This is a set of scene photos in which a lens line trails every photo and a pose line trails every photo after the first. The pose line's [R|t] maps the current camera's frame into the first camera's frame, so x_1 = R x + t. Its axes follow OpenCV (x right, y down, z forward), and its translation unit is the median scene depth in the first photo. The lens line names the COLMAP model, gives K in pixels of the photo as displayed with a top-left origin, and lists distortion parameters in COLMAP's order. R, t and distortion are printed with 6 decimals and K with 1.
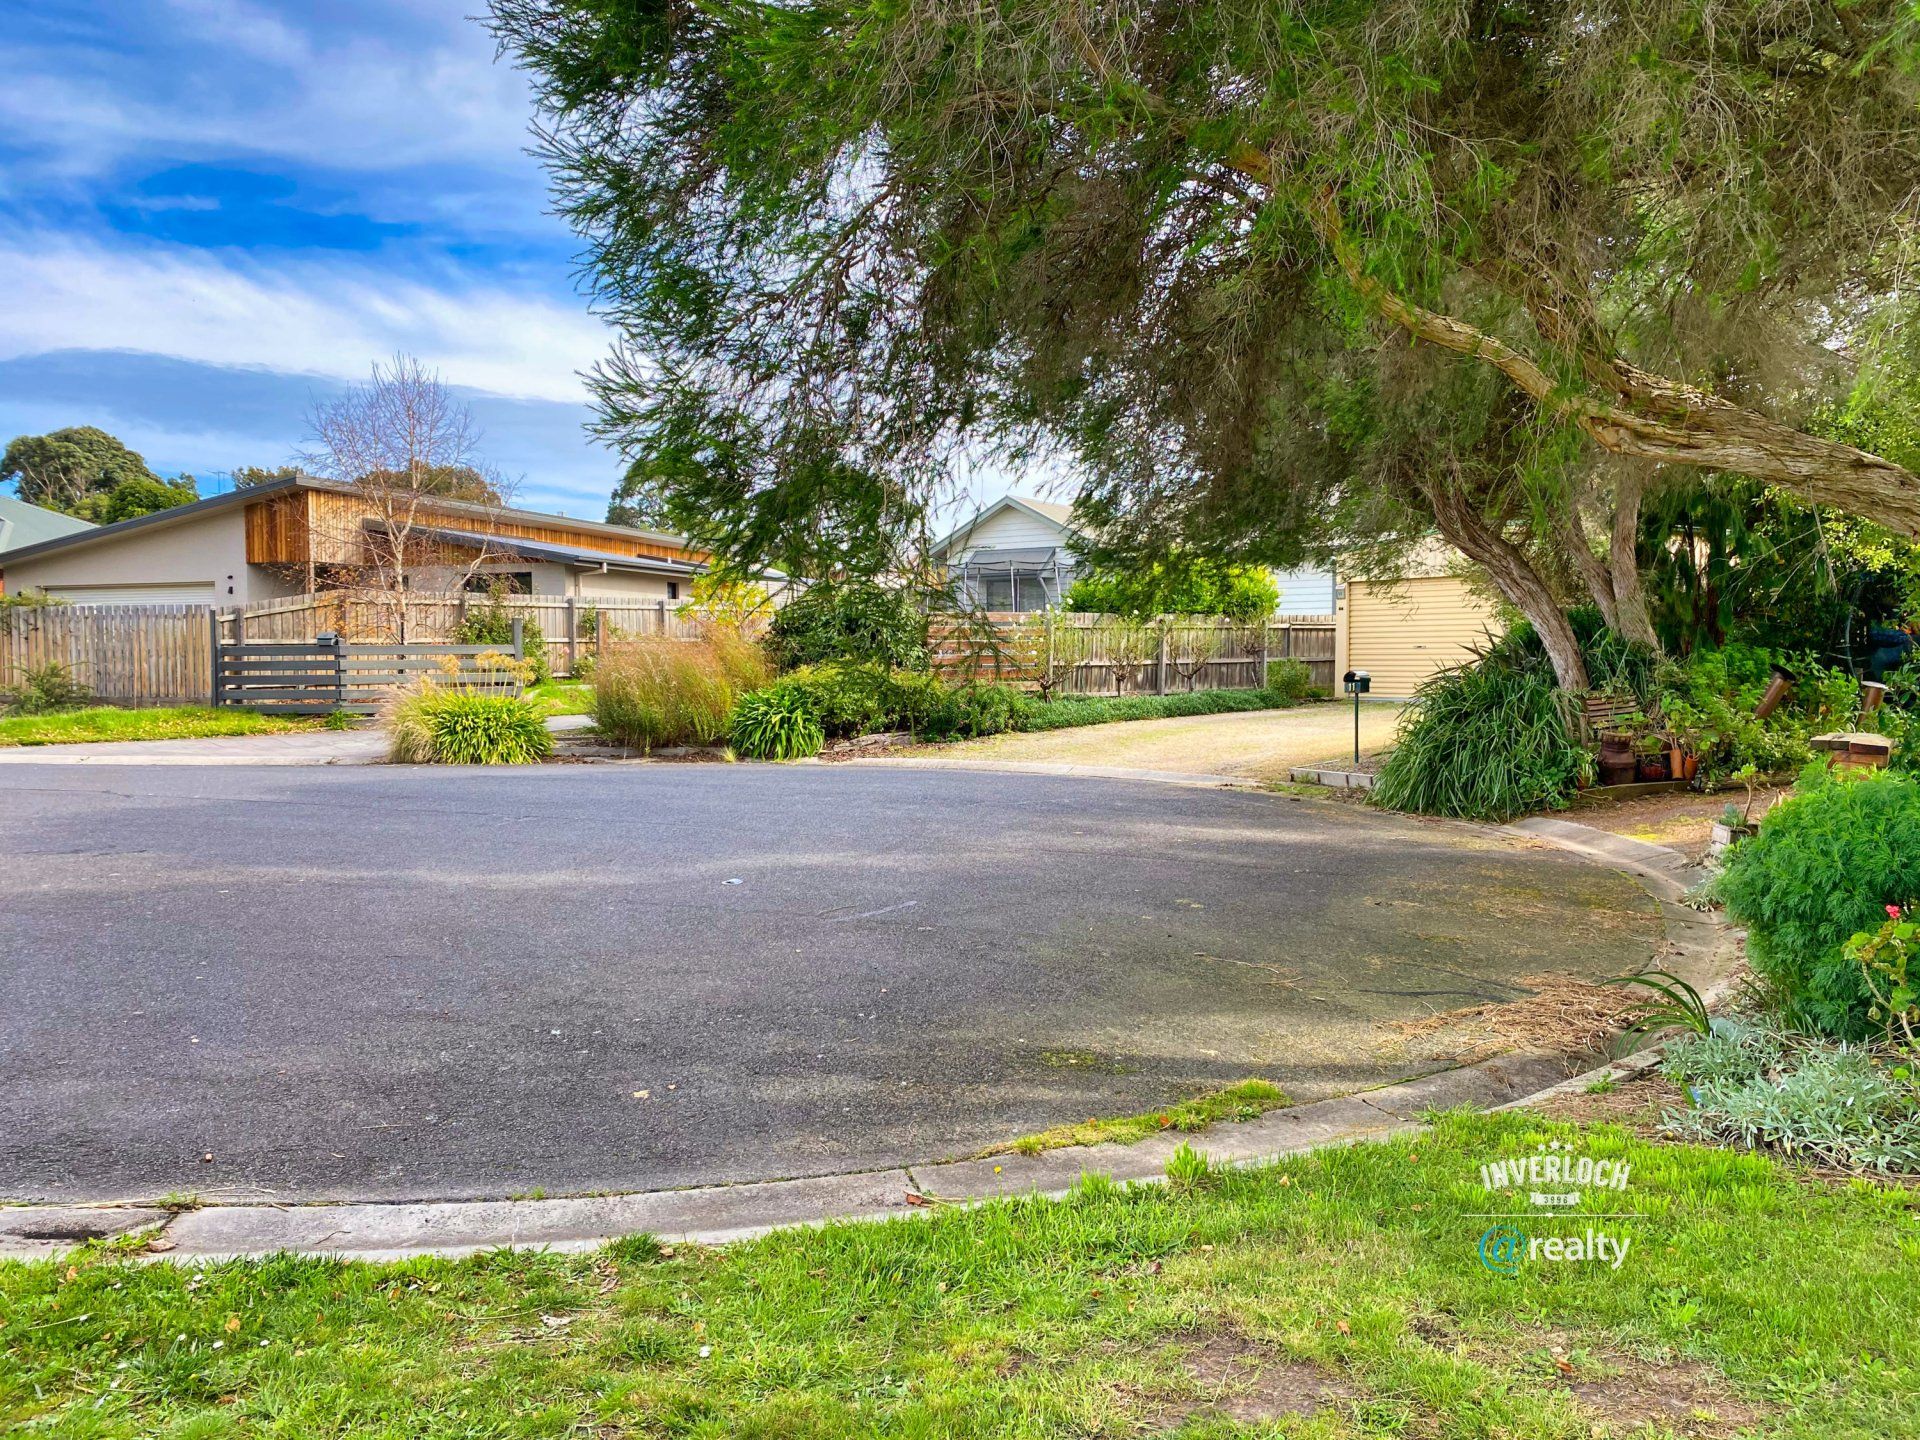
lens RADIAL K [[1672.7, 0, 960.0], [0, 1672.7, 720.0], [0, 0, 1]] dist [0.053814, -0.002000]
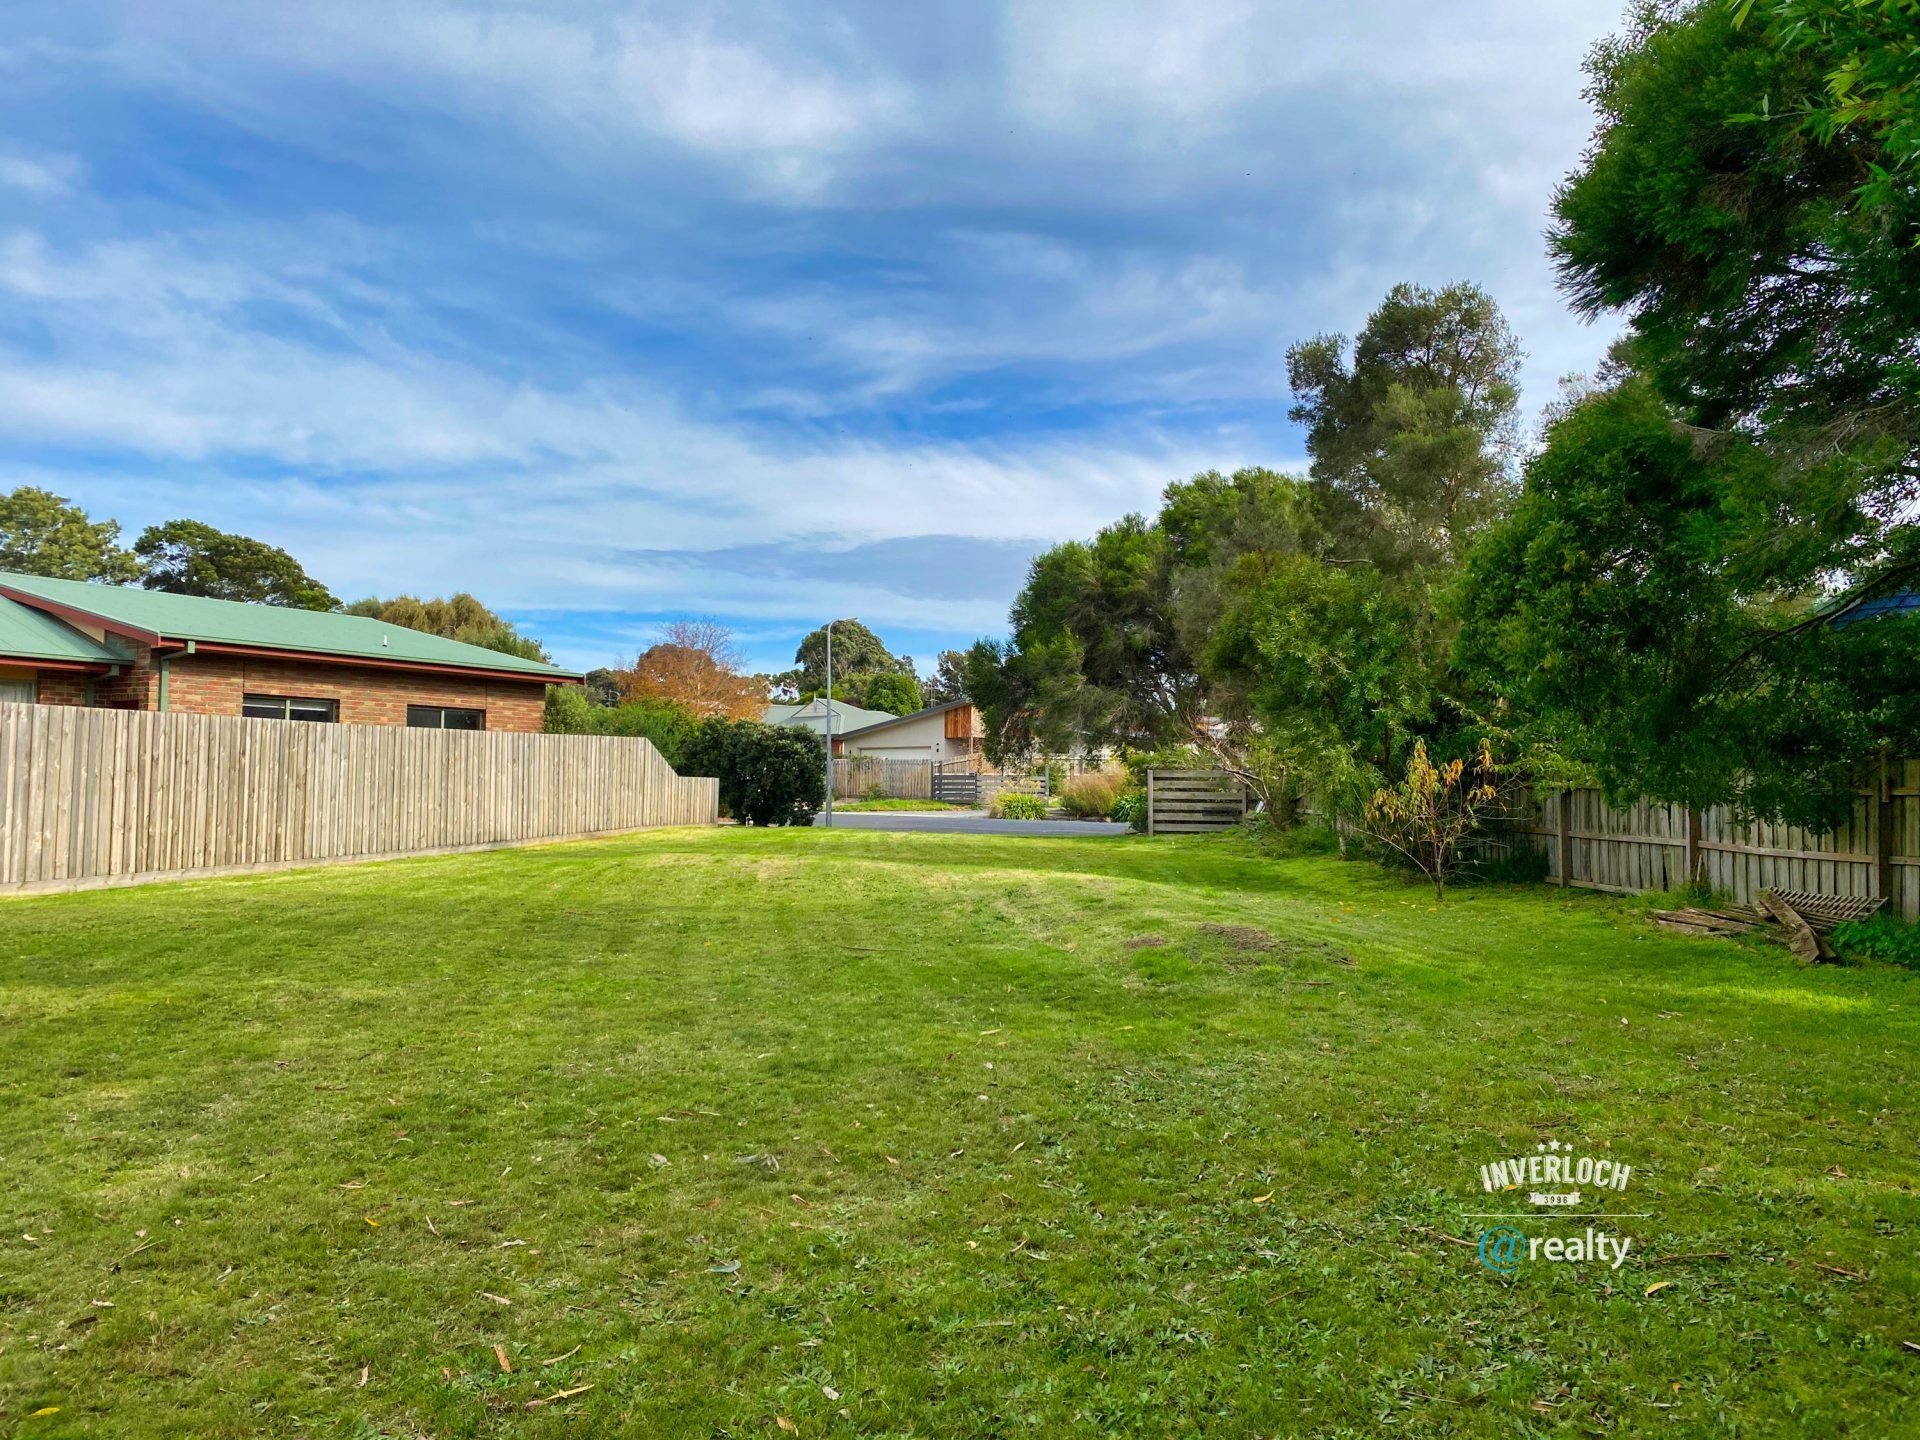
lens RADIAL K [[1672.7, 0, 960.0], [0, 1672.7, 720.0], [0, 0, 1]] dist [0.053814, -0.002000]
pose [[0.914911, -0.004702, -0.403628, 0.613701], [-0.026746, 0.997029, -0.072239, 0.053000], [0.402768, 0.076888, 0.912067, -1.284067]]
